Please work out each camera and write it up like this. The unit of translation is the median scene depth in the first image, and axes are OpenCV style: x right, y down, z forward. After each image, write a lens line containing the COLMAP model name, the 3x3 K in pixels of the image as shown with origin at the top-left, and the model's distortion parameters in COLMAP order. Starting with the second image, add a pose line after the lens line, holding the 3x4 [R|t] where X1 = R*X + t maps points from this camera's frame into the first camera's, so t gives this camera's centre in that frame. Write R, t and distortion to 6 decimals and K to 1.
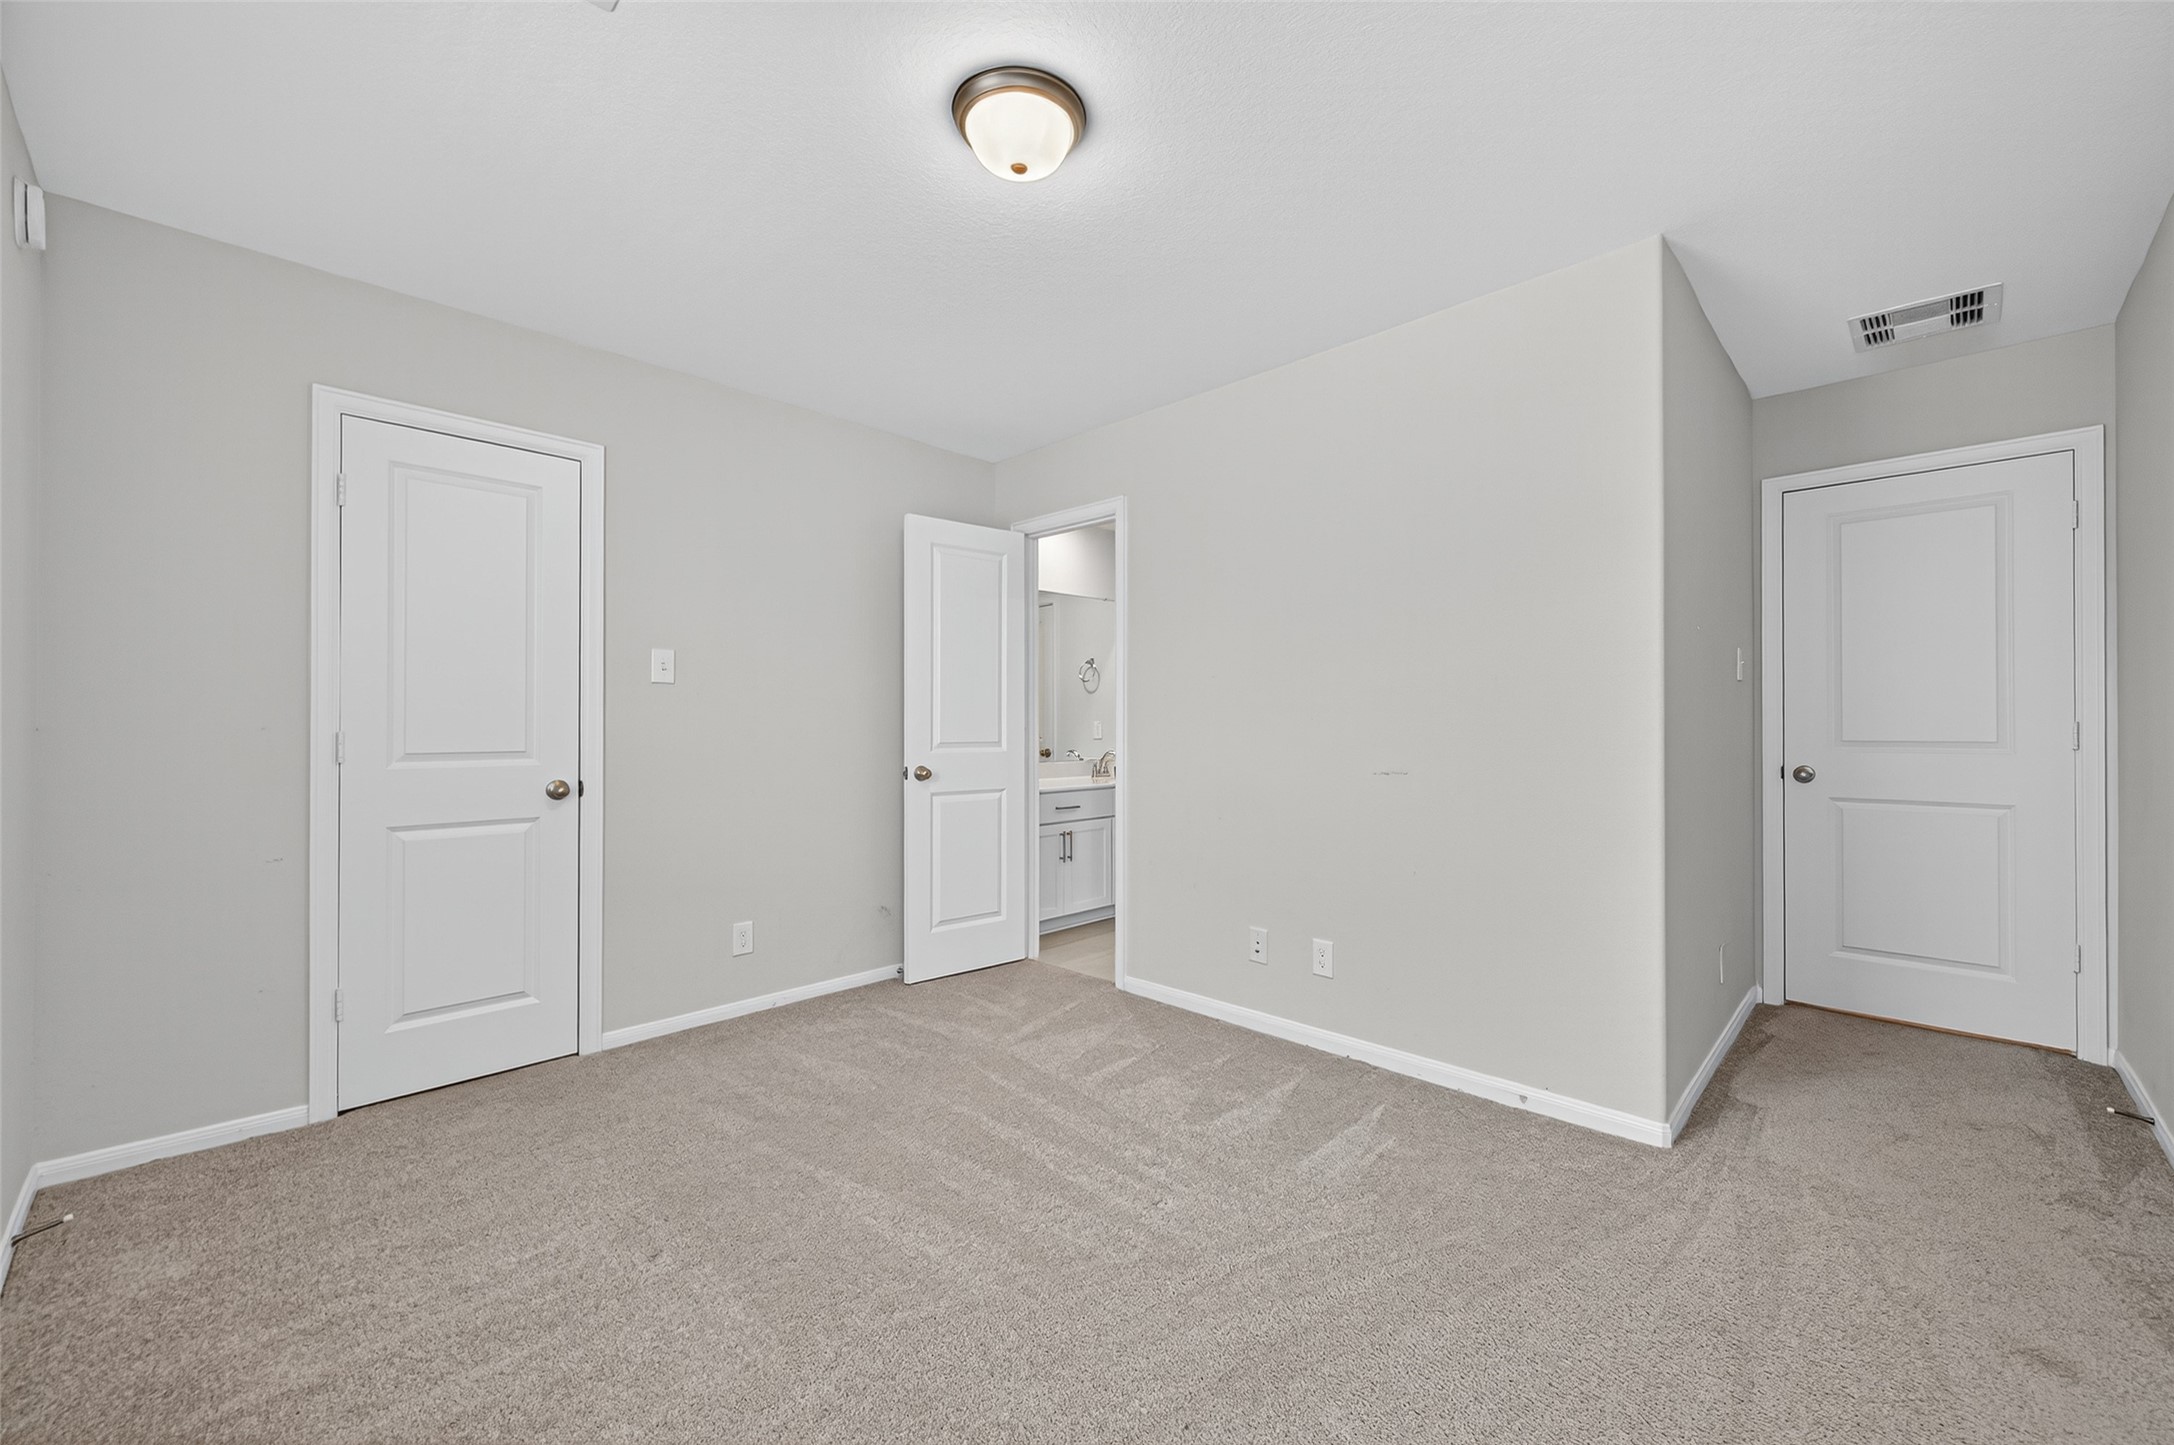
lens RADIAL K [[848.2, 0, 1091.8], [0, 848.2, 725.7], [0, 0, 1]] dist [0.000364, -0.000264]
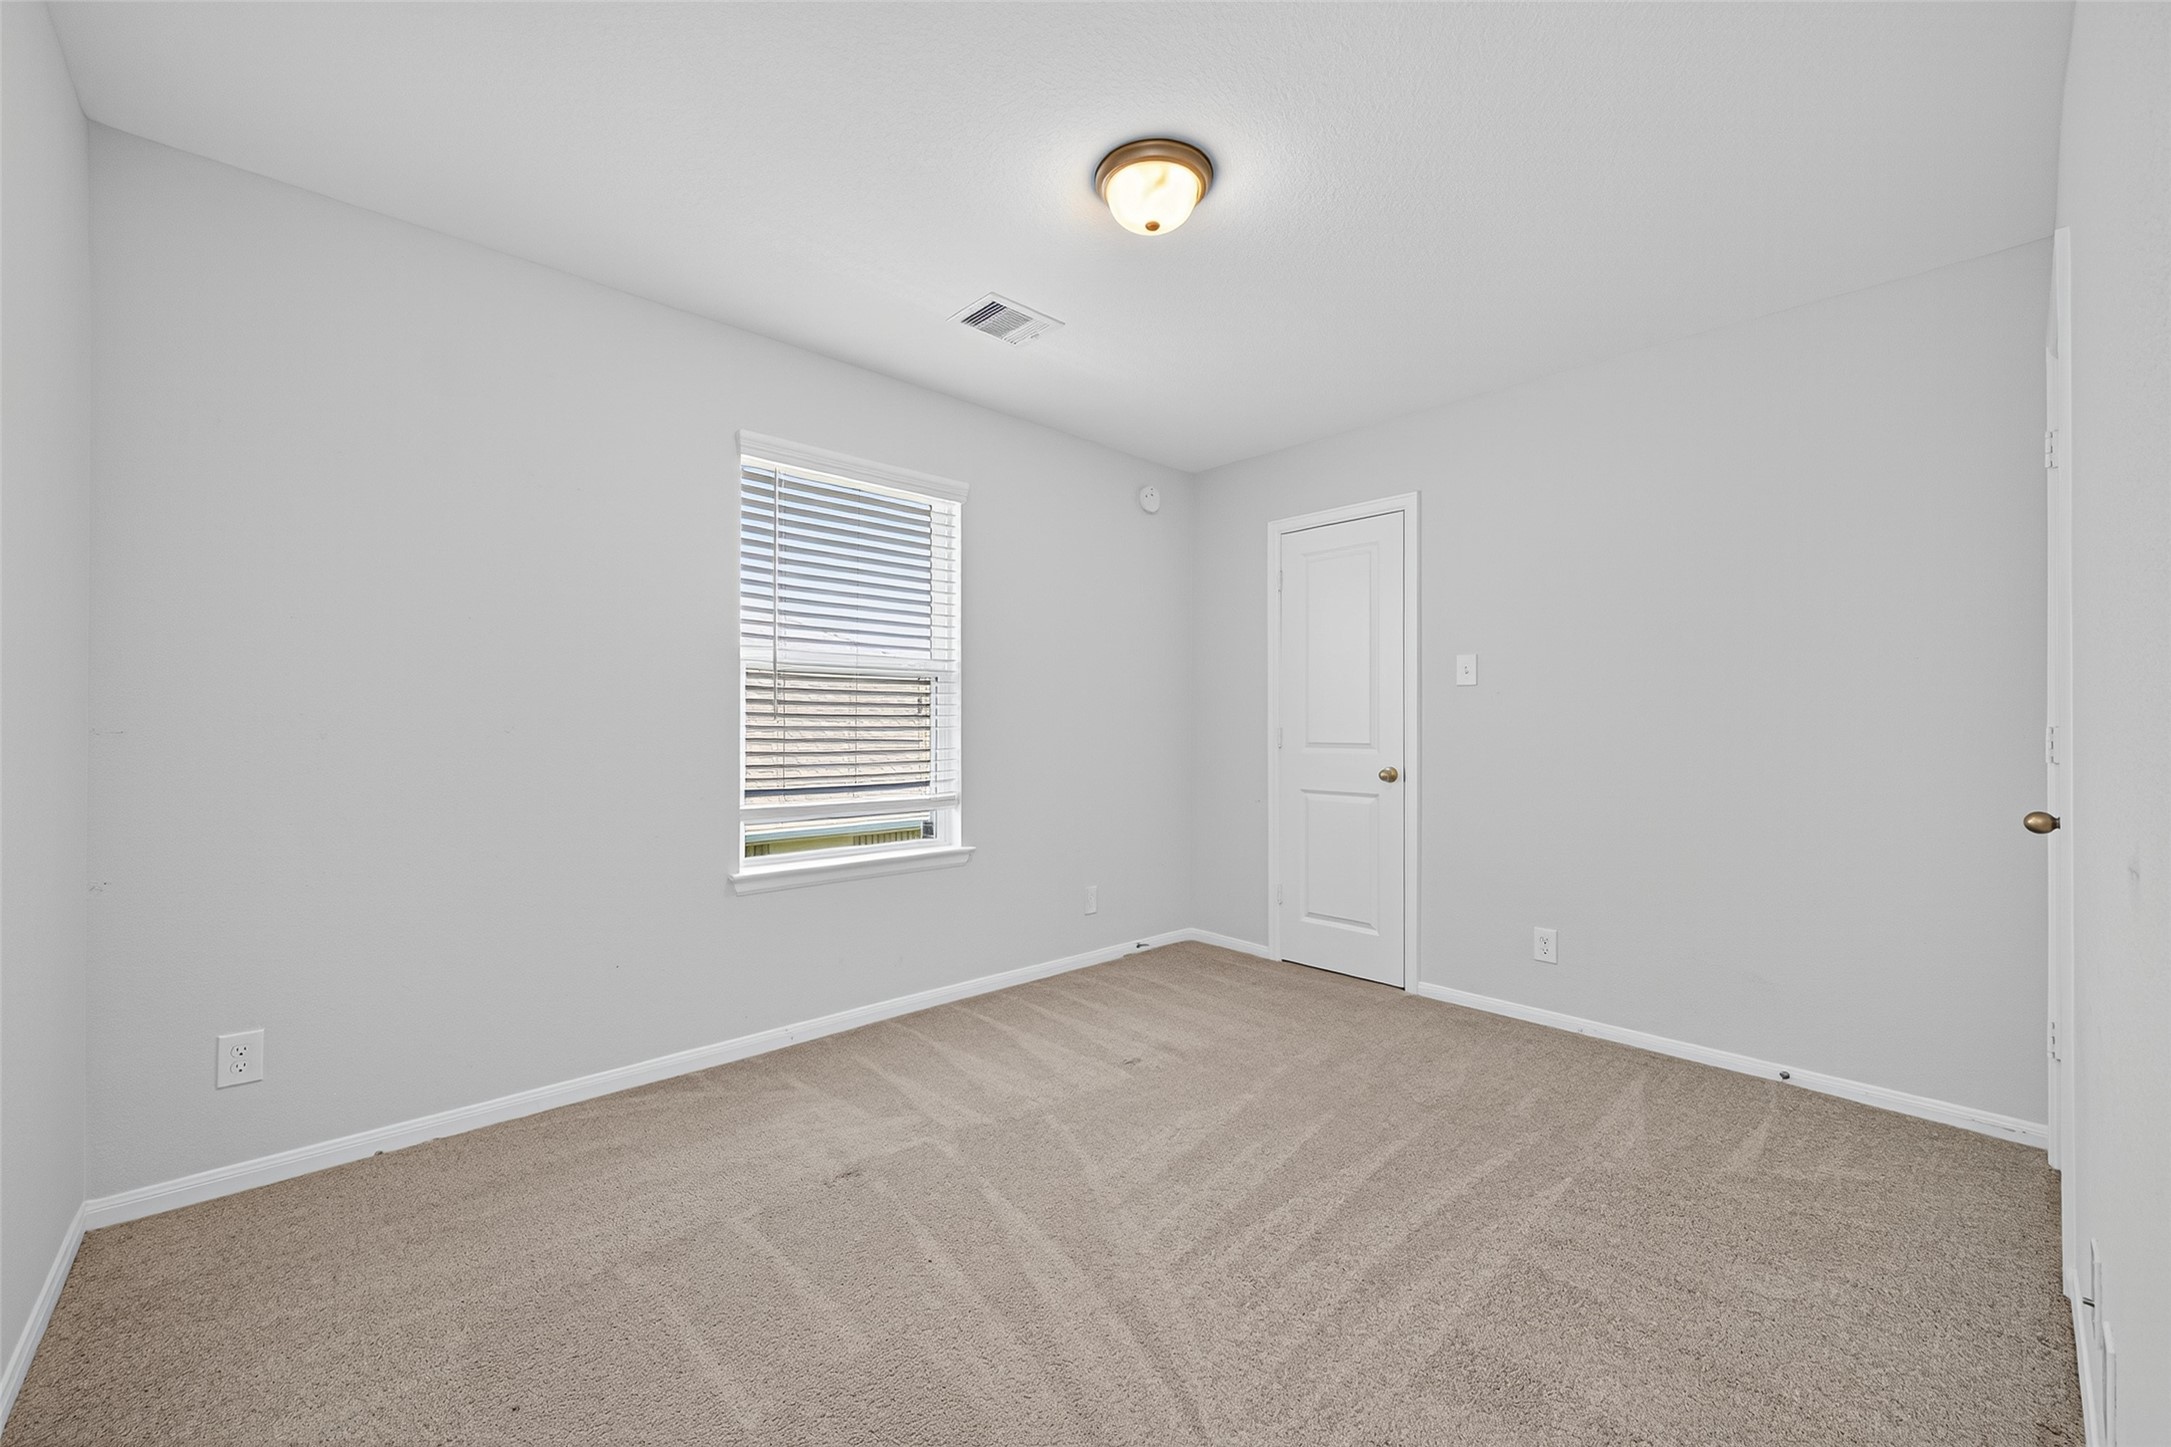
lens RADIAL K [[847.1, 0, 1090.2], [0, 847.1, 722.0], [0, 0, 1]] dist [0.000364, -0.000264]
pose [[-0.058540, -0.001185, -0.998284, 0.674744], [0.002795, 0.999995, -0.001351, -0.003019], [0.998281, -0.002869, -0.058536, 0.633308]]
